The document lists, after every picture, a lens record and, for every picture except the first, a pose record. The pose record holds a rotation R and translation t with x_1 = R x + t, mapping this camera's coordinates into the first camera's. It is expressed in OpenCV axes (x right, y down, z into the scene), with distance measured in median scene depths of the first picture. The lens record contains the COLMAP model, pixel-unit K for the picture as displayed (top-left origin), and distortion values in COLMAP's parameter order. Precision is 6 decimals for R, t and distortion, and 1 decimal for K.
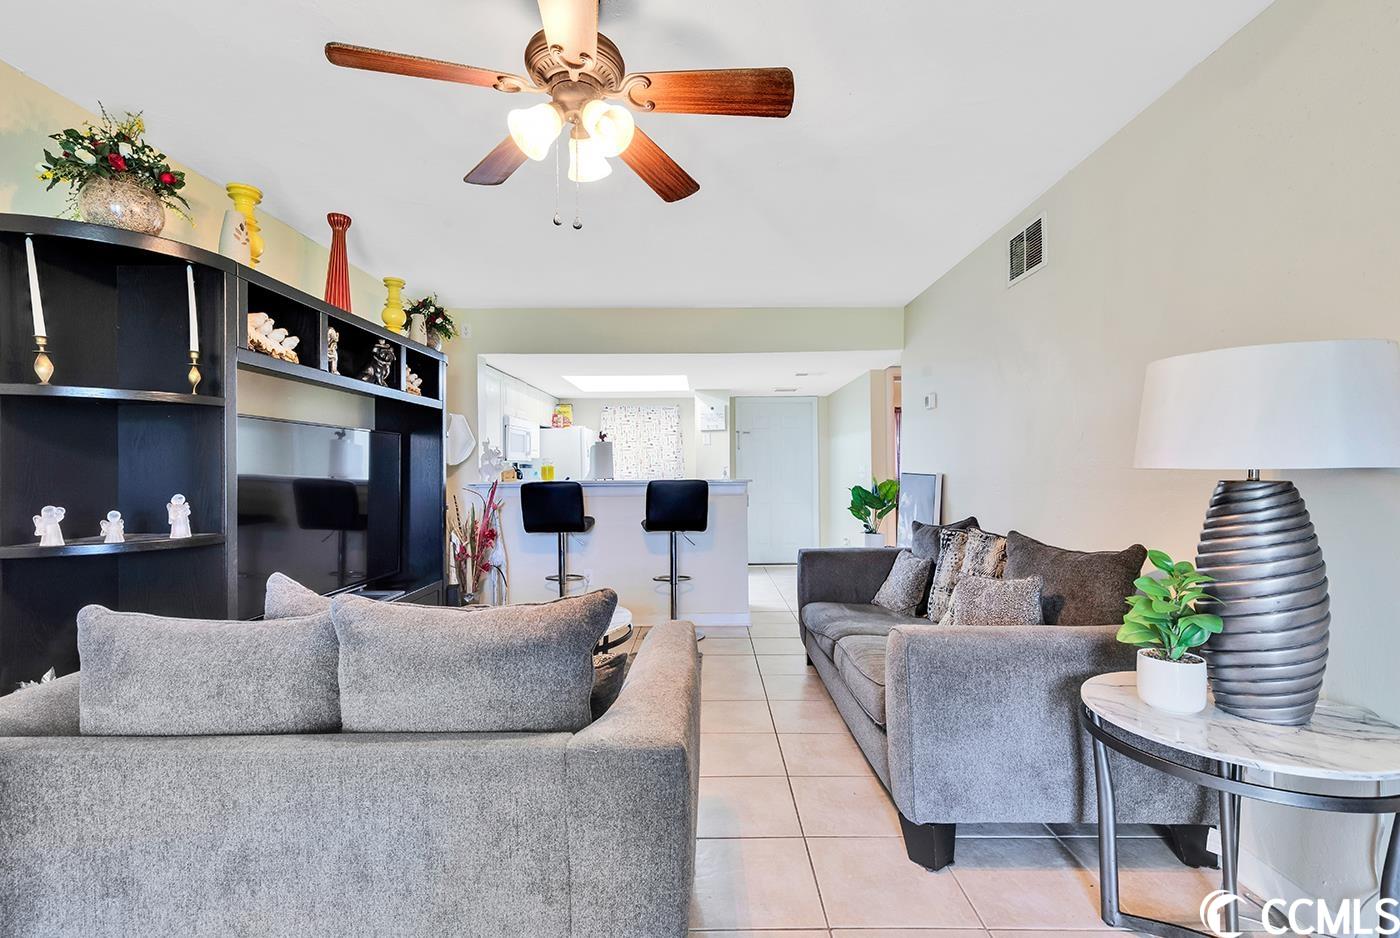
lens RADIAL K [[637.9, 0, 712.8], [0, 637.9, 476.8], [0, 0, 1]] dist [0.000910, 0.000616]
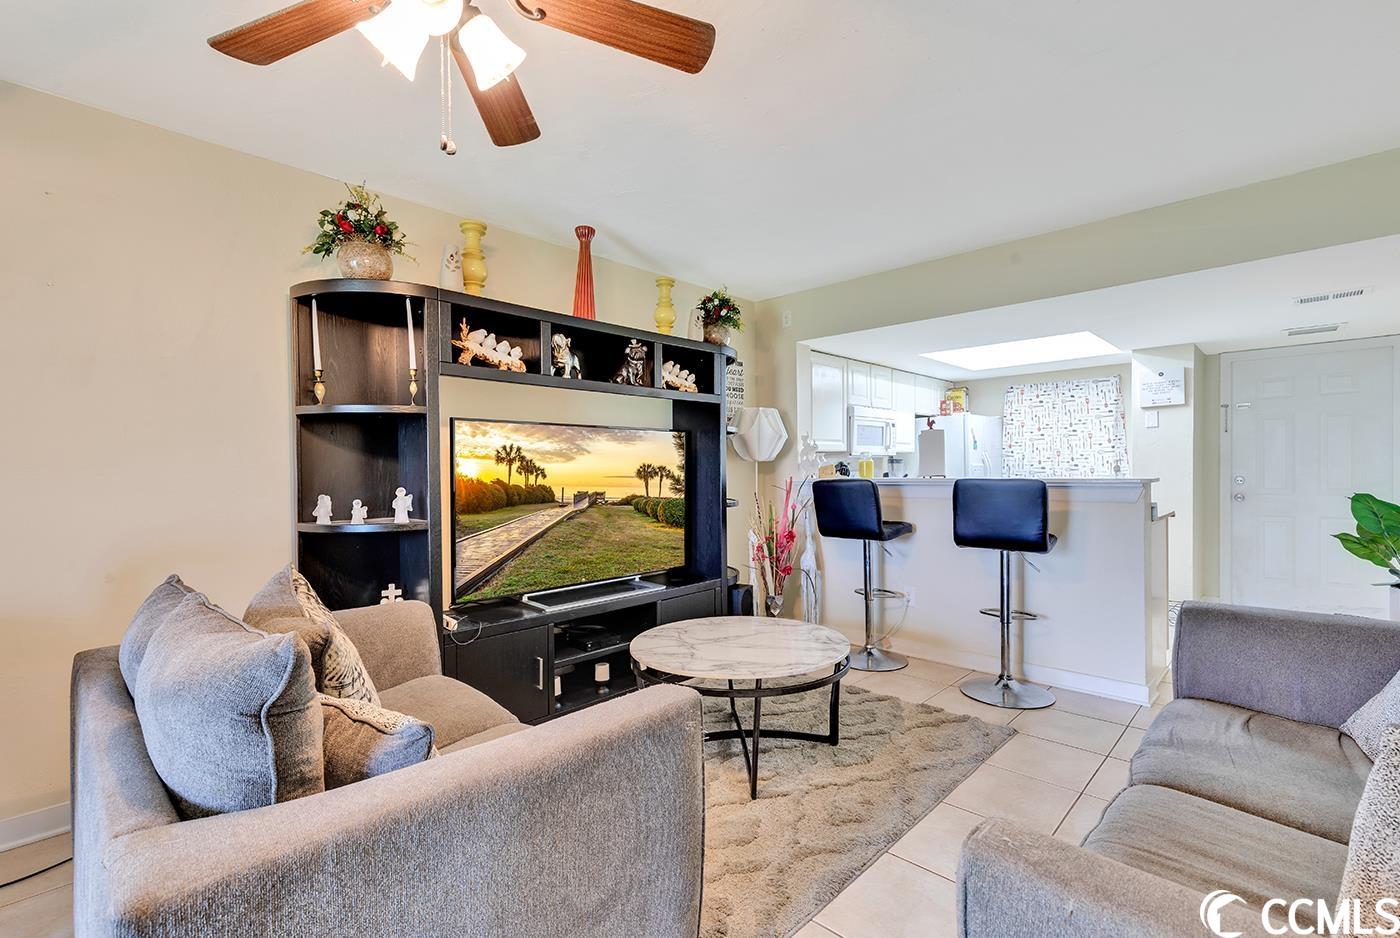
lens RADIAL K [[637.0, 0, 696.8], [0, 637.0, 495.1], [0, 0, 1]] dist [0.000896, -0.000910]
pose [[0.711044, 0.027418, -0.702613, 0.236918], [-0.002018, 0.999315, 0.036955, -0.003105], [0.703144, -0.024859, 0.710612, 0.289550]]
